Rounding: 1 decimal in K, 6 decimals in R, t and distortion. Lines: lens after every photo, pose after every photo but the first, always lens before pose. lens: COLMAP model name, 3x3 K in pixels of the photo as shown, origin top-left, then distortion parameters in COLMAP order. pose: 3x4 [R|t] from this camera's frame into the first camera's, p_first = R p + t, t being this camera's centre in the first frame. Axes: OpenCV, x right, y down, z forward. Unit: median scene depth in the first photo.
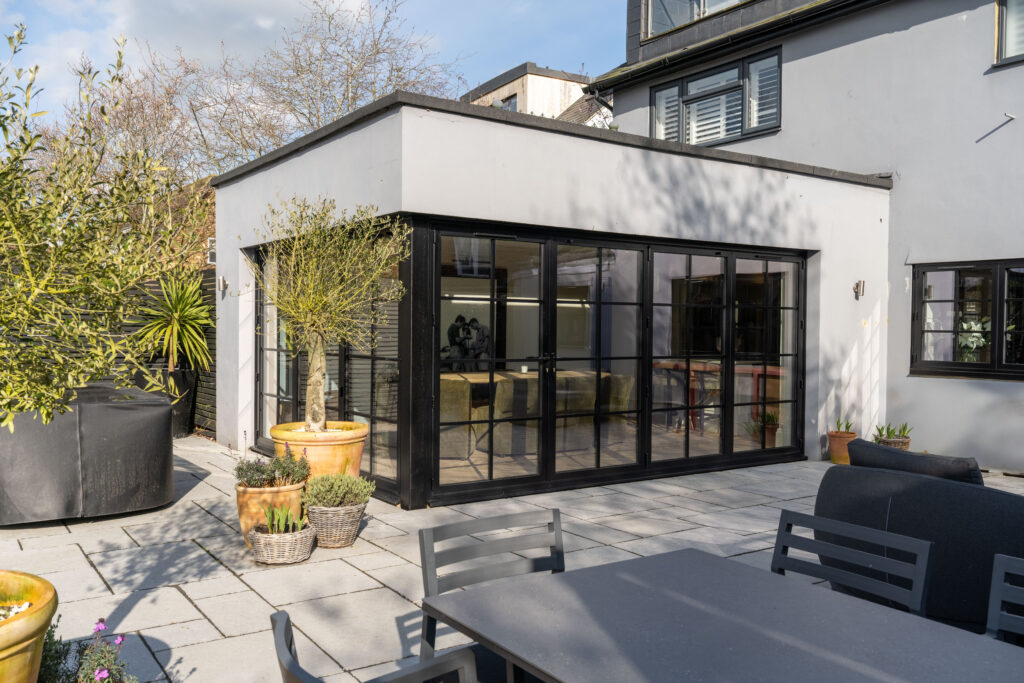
lens RADIAL K [[858.8, 0, 512.0], [0, 858.8, 341.5], [0, 0, 1]] dist [0.003803, -0.000299]
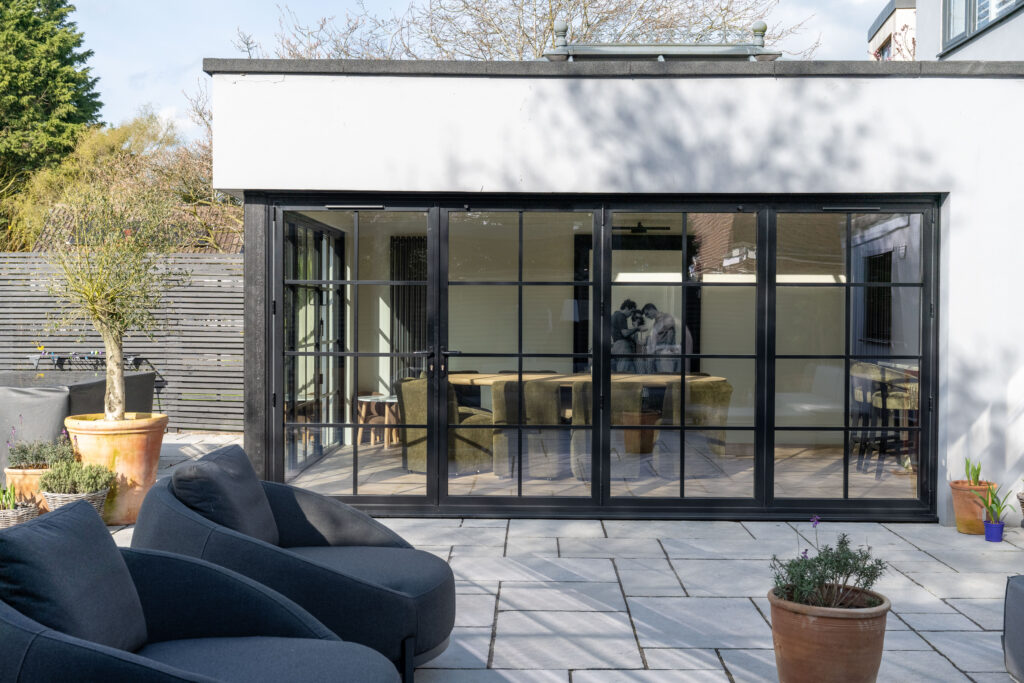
lens RADIAL K [[1198.4, 0, 512.0], [0, 1198.4, 341.5], [0, 0, 1]] dist [-0.006102, 0.026923]
pose [[0.815173, 0.010357, -0.579125, 0.649623], [-0.008278, 0.999946, 0.006231, 0.000611], [0.579158, -0.000285, 0.815215, 0.102441]]
